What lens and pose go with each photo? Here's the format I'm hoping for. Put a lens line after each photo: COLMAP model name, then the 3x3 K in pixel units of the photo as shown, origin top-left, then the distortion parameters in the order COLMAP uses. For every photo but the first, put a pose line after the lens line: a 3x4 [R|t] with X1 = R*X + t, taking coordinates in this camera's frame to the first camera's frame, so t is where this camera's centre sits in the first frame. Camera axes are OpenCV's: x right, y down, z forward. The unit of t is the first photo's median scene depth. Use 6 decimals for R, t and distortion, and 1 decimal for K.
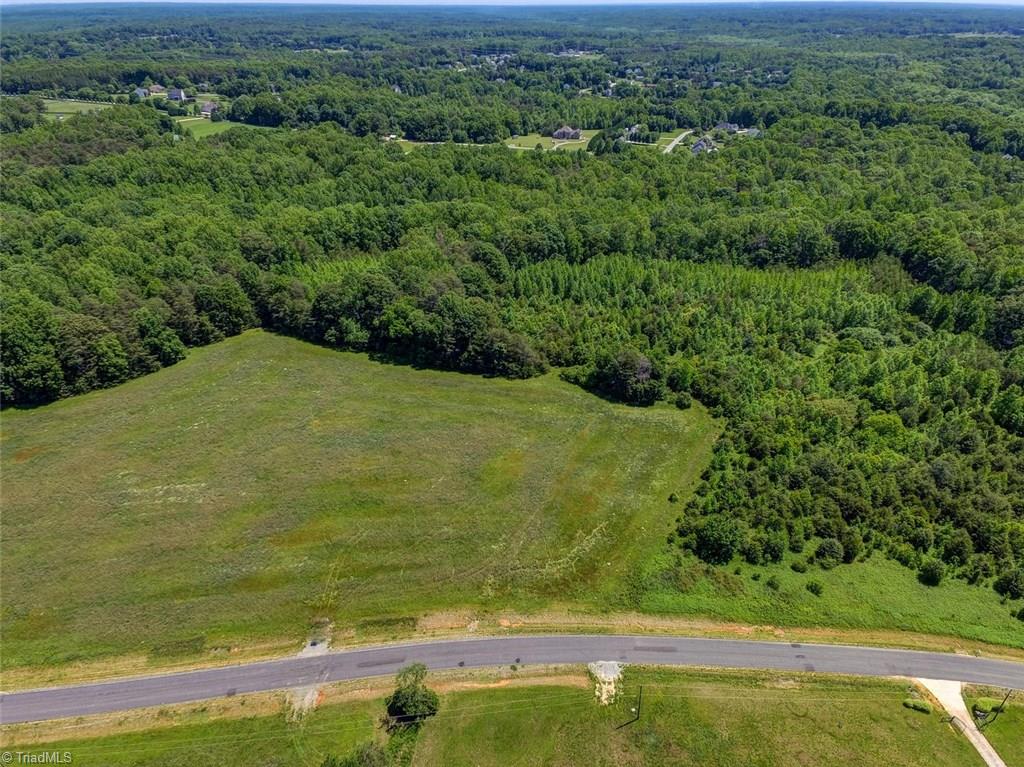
lens RADIAL K [[584.5, 0, 509.3], [0, 584.5, 400.8], [0, 0, 1]] dist [0.146816, -0.092531]
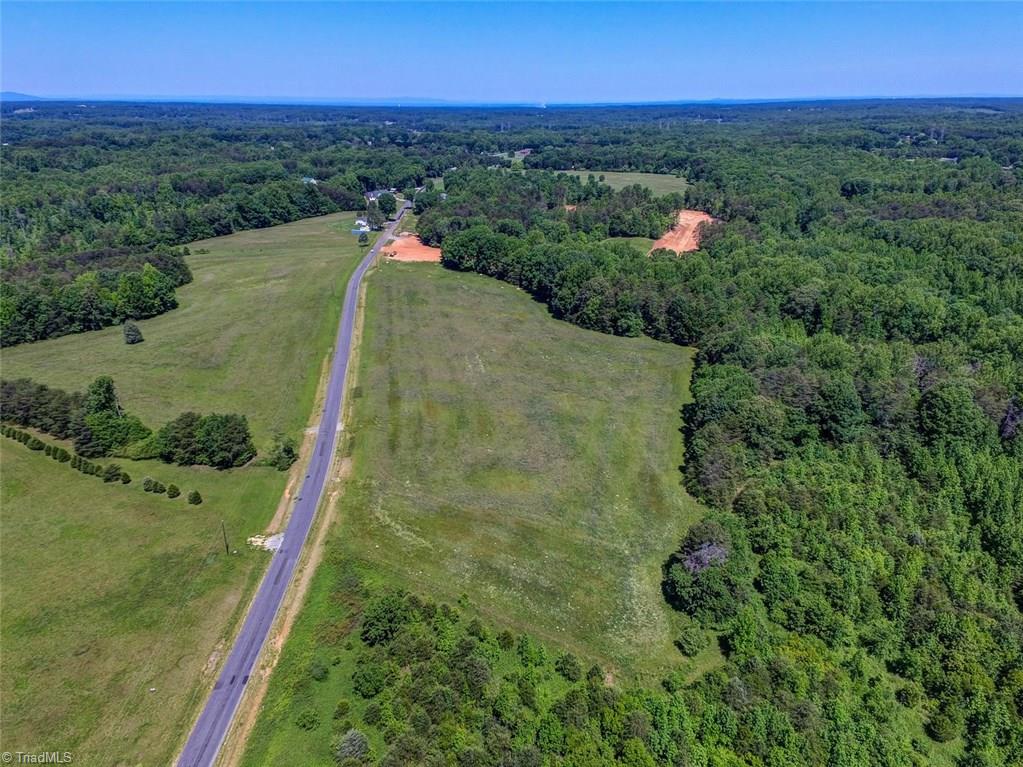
lens RADIAL K [[580.1, 0, 510.6], [0, 580.1, 405.9], [0, 0, 1]] dist [0.143768, -0.093035]
pose [[0.053015, 0.451754, -0.890566, 0.645554], [-0.539844, 0.763234, 0.355026, -0.269219], [0.840094, 0.461945, 0.284339, 0.505545]]
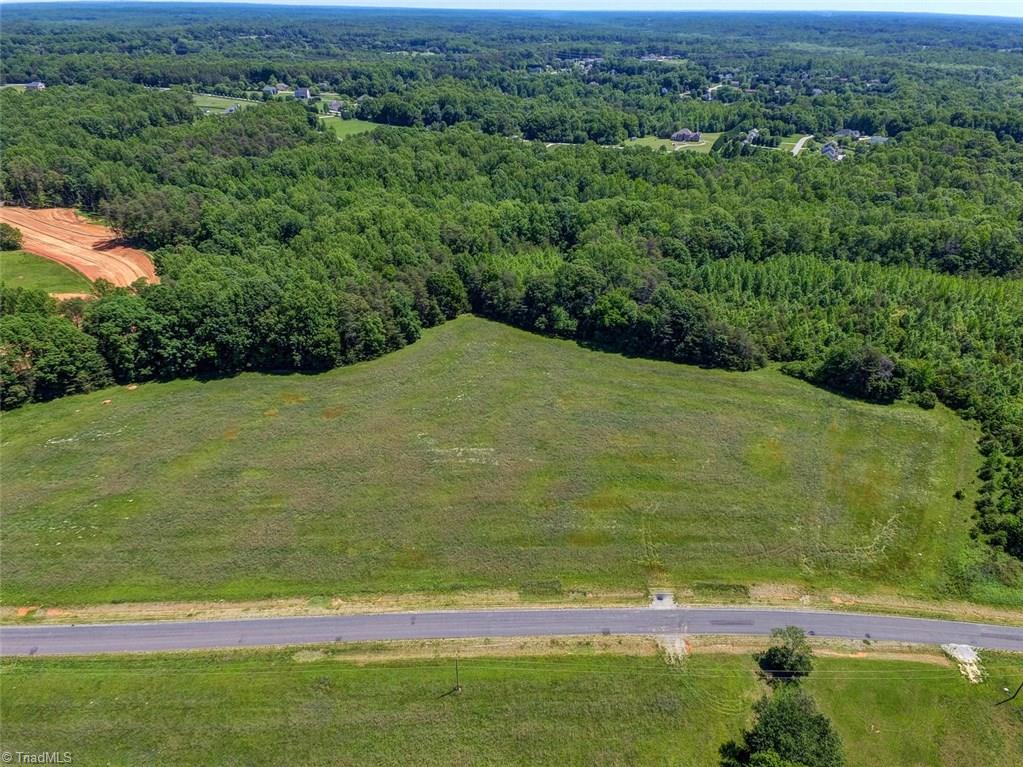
lens RADIAL K [[573.2, 0, 507.0], [0, 573.2, 401.3], [0, 0, 1]] dist [0.146192, -0.094802]
pose [[0.996541, 0.056850, -0.060614, -0.313355], [-0.056600, 0.998380, 0.005836, 0.031376], [0.060848, -0.002386, 0.998144, -0.043351]]
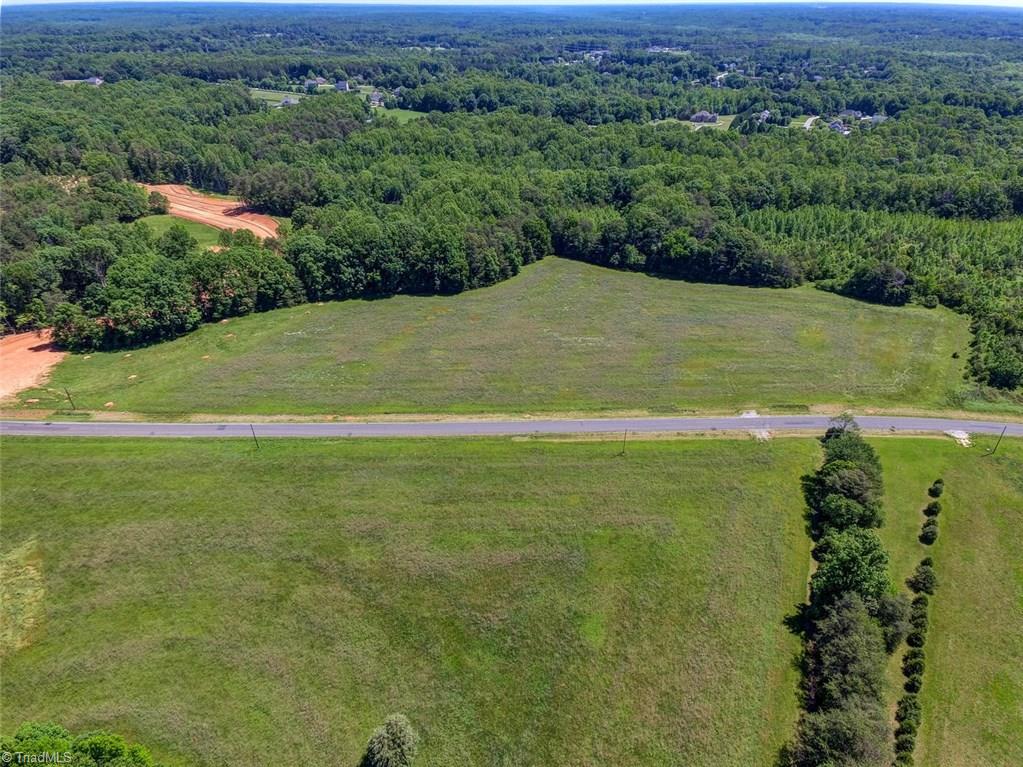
lens RADIAL K [[573.2, 0, 507.0], [0, 573.2, 401.3], [0, 0, 1]] dist [0.146192, -0.094802]
pose [[0.997632, 0.041231, -0.055056, -0.490799], [-0.040703, 0.999114, 0.010683, 0.215641], [0.055448, -0.008416, 0.998426, -0.323488]]
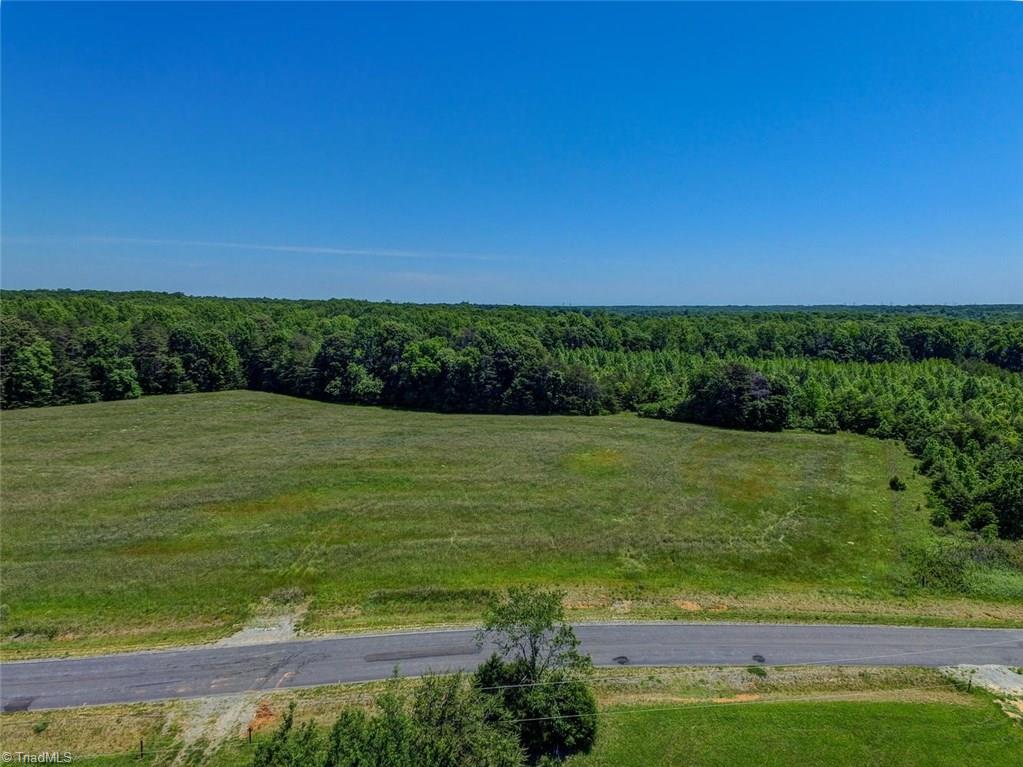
lens RADIAL K [[580.1, 0, 510.6], [0, 580.1, 405.9], [0, 0, 1]] dist [0.143768, -0.093035]
pose [[0.999620, 0.012587, 0.024516, -0.091341], [-0.001729, 0.916483, -0.400070, 0.242627], [-0.027505, 0.399876, 0.916157, 0.309312]]
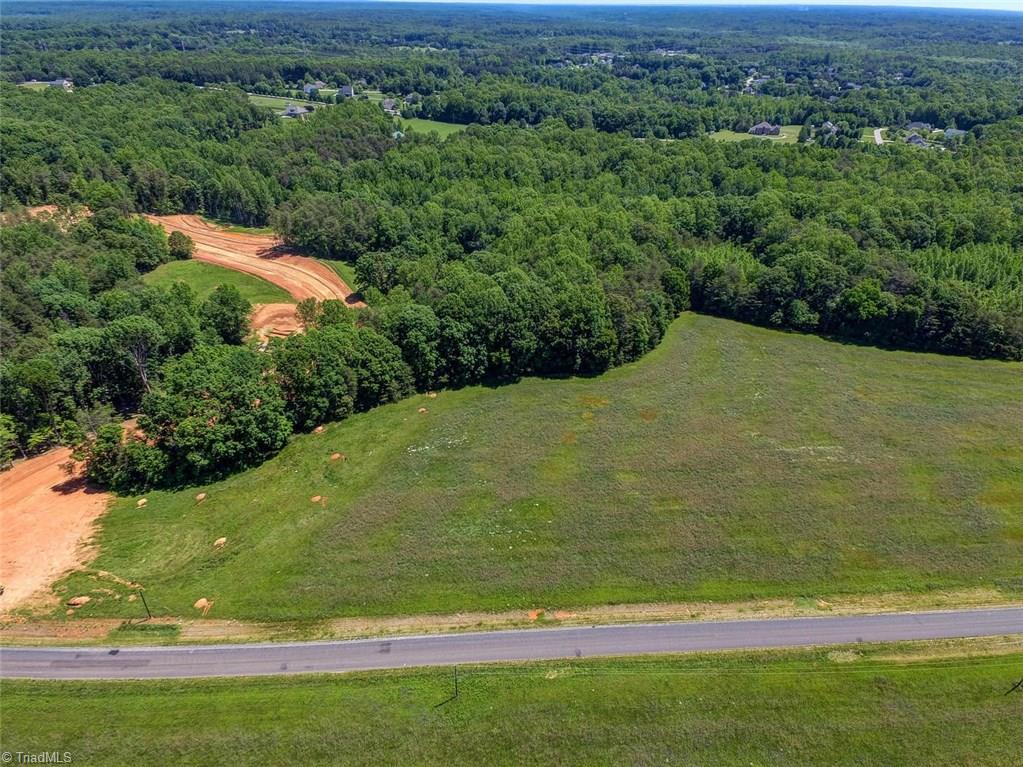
lens RADIAL K [[593.7, 0, 506.4], [0, 593.7, 402.3], [0, 0, 1]] dist [0.148083, -0.097050]
pose [[0.999549, 0.027094, -0.012964, -0.813965], [-0.027138, 0.999626, -0.003249, 0.058446], [0.012871, 0.003599, 0.999911, -0.077911]]
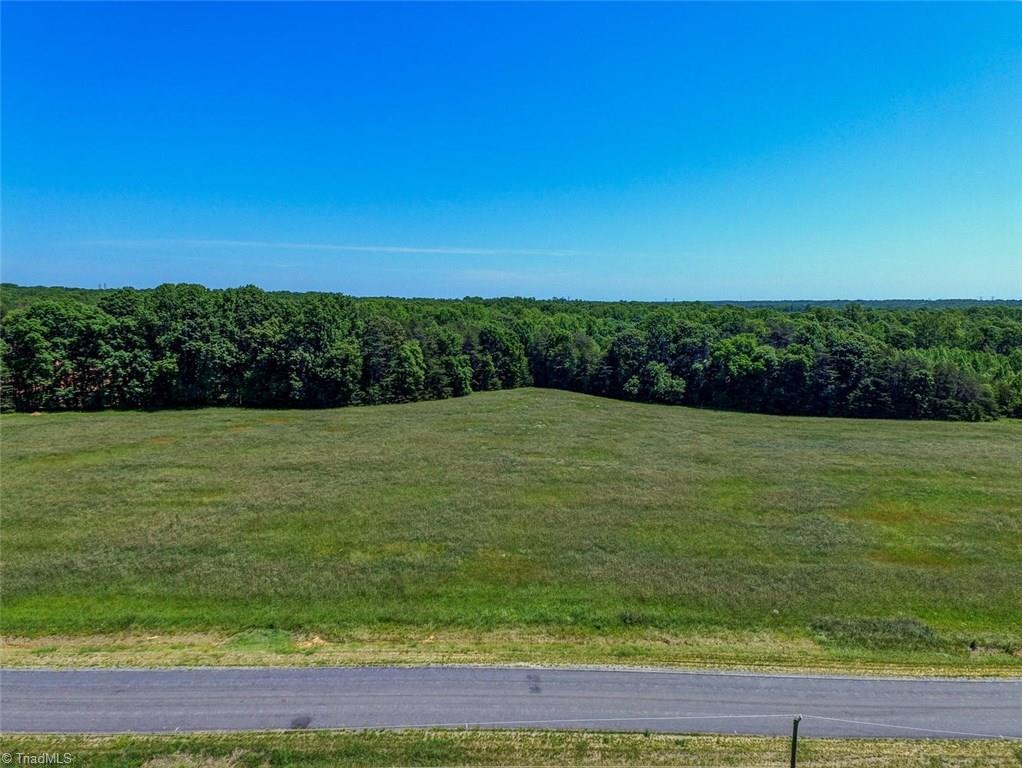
lens RADIAL K [[583.4, 0, 508.3], [0, 583.4, 401.2], [0, 0, 1]] dist [0.146816, -0.092531]
pose [[0.995011, 0.030469, -0.094994, -0.419681], [-0.066098, 0.914564, -0.399004, 0.247499], [0.074721, 0.403292, 0.912015, 0.309794]]
